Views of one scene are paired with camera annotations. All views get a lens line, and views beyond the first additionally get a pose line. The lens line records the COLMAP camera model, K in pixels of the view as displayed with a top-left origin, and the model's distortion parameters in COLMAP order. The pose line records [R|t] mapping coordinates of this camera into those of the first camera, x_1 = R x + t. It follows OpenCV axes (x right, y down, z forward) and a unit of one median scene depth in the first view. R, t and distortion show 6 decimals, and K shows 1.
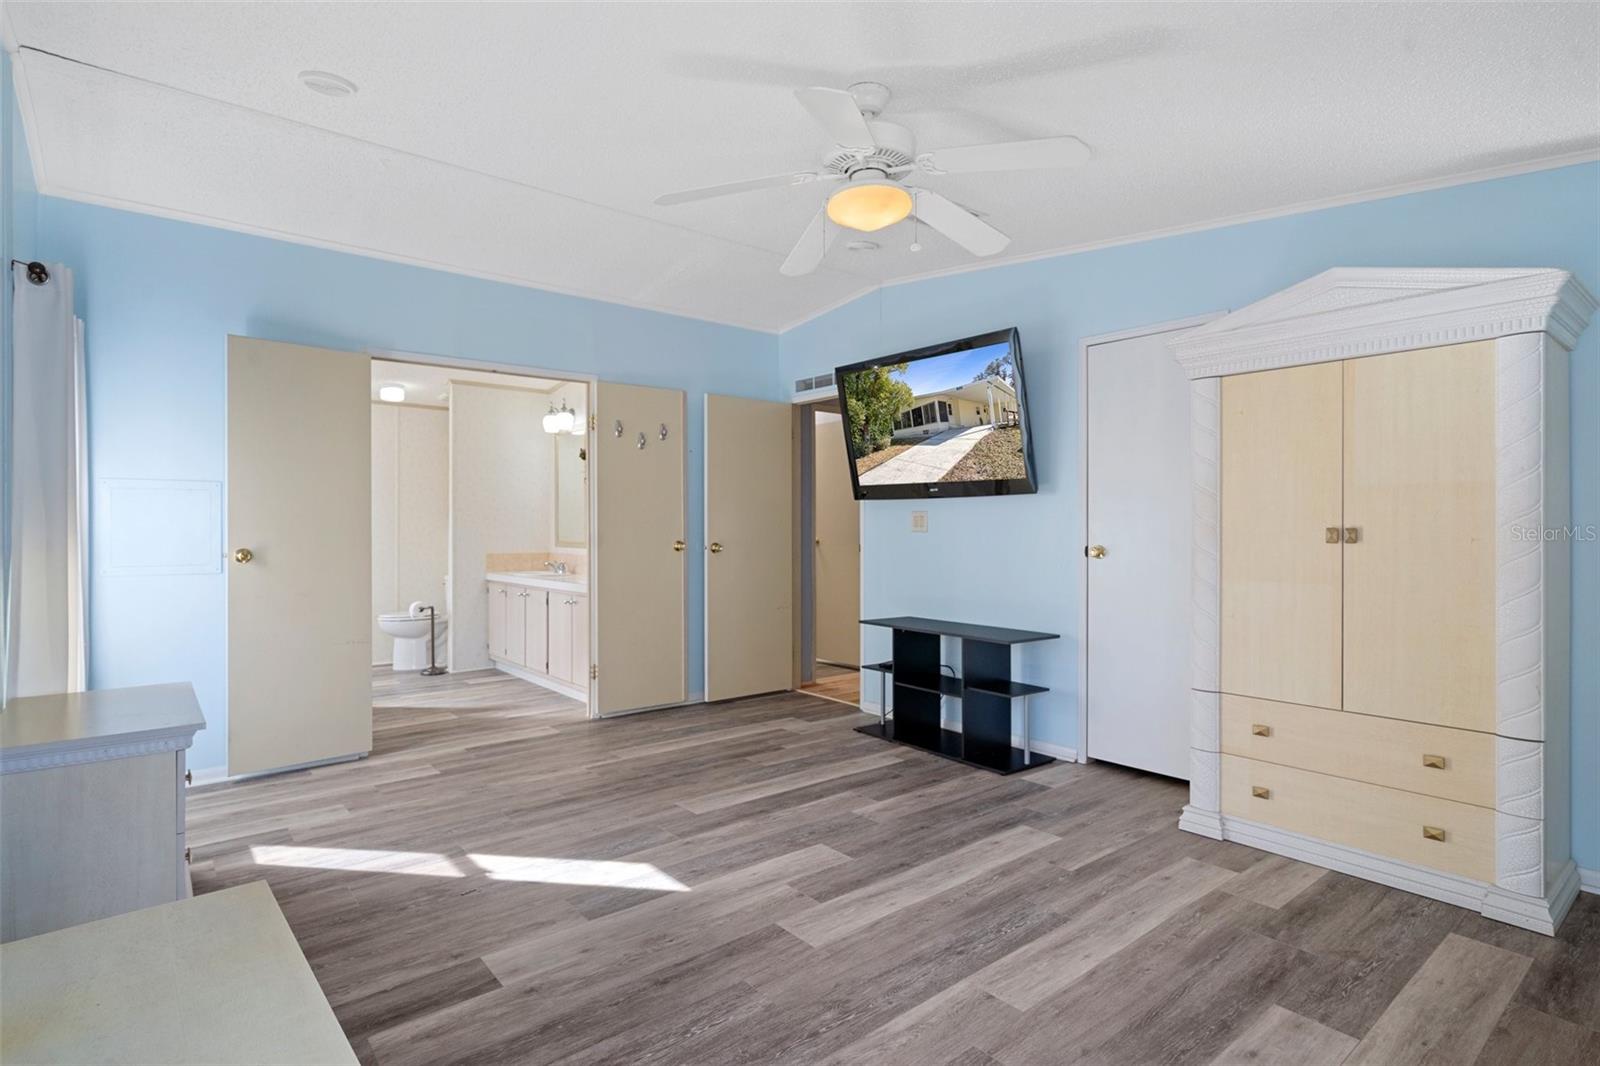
lens RADIAL K [[819.0, 0, 792.4], [0, 819.0, 522.2], [0, 0, 1]] dist [0.001323, 0.003779]
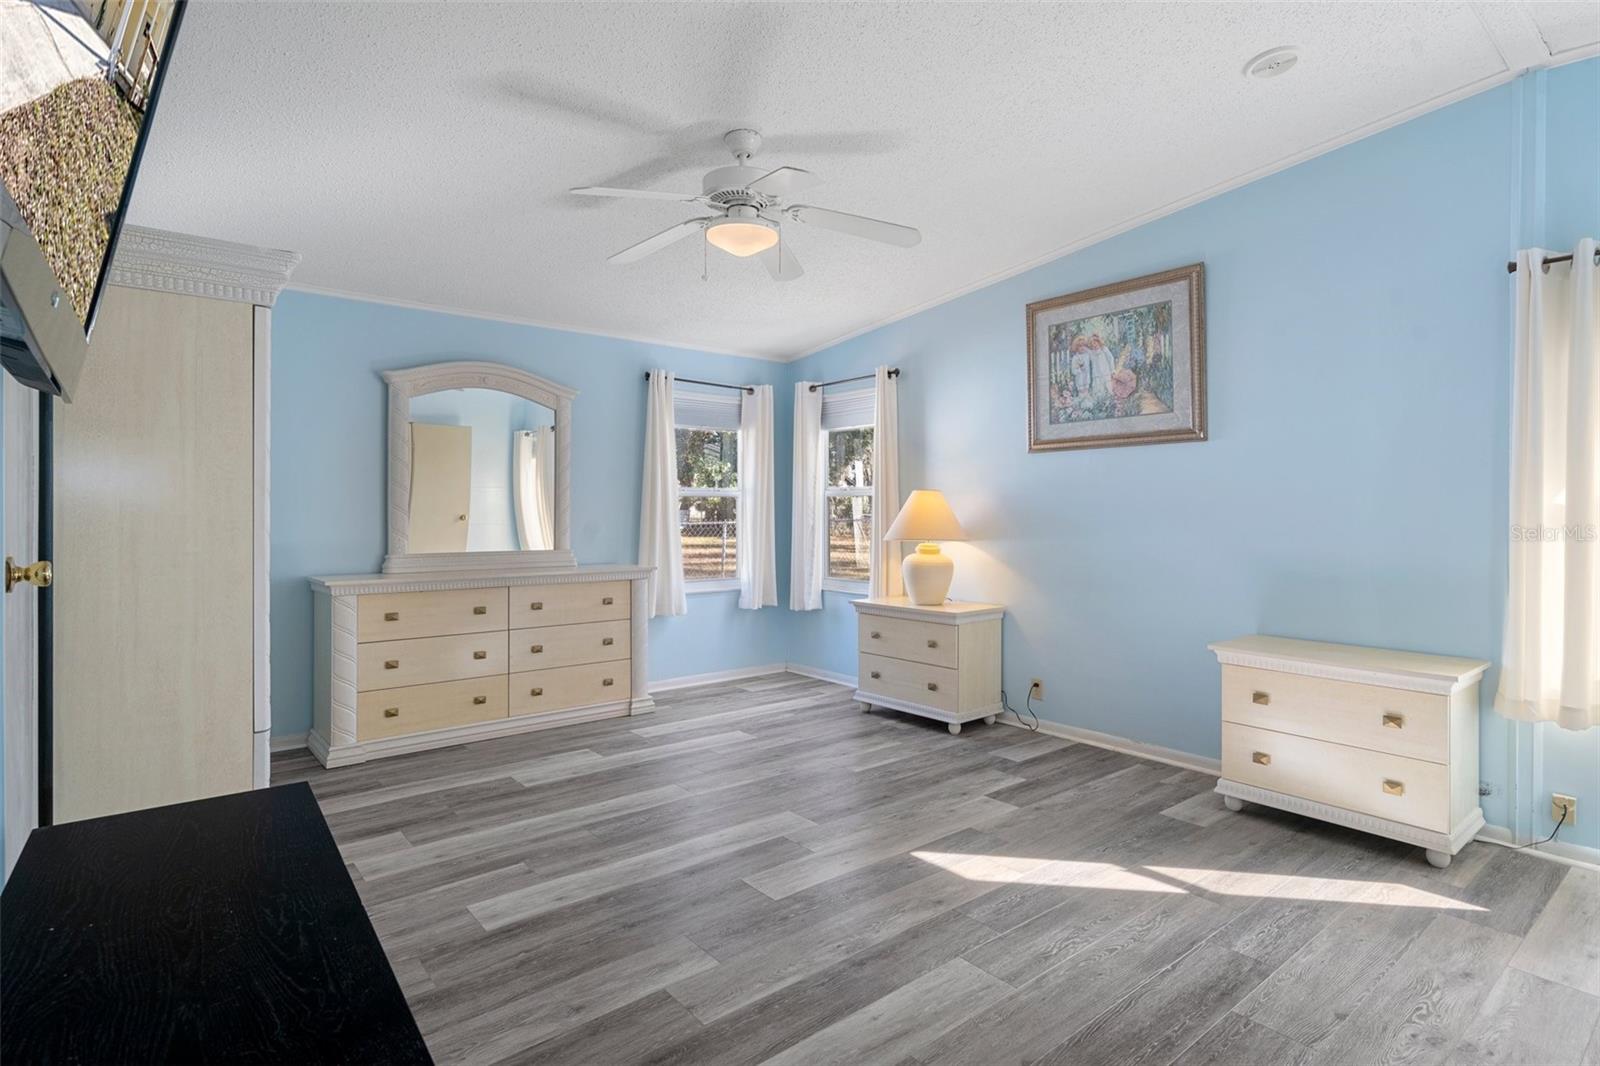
lens RADIAL K [[819.0, 0, 795.0], [0, 819.0, 531.5], [0, 0, 1]] dist [0.001323, 0.003779]
pose [[-0.999993, -0.001305, -0.003490, 0.016772], [-0.001377, 0.999786, 0.020632, 0.008295], [0.003462, 0.020637, -0.999781, 1.698919]]
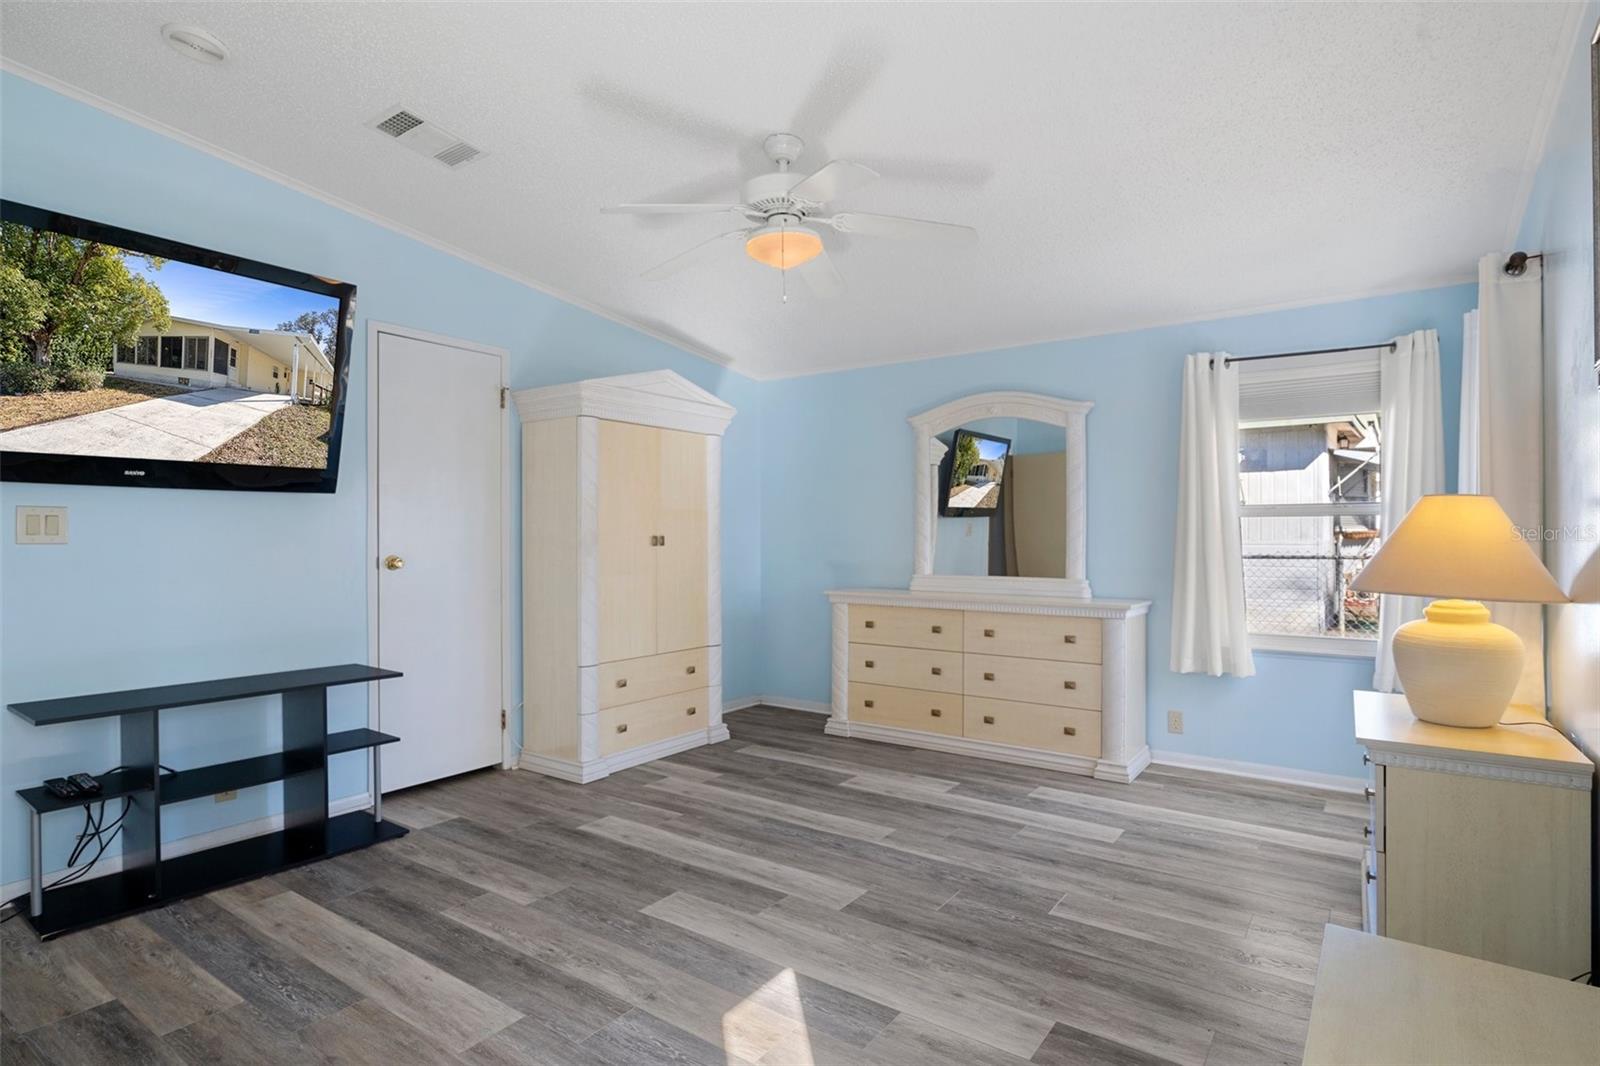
lens RADIAL K [[819.0, 0, 792.4], [0, 819.0, 542.7], [0, 0, 1]] dist [0.001323, 0.003779]
pose [[-0.262971, -0.004882, 0.964791, -0.768986], [-0.004744, 0.999982, 0.003767, 0.009440], [-0.964792, -0.003586, -0.262989, 1.006431]]
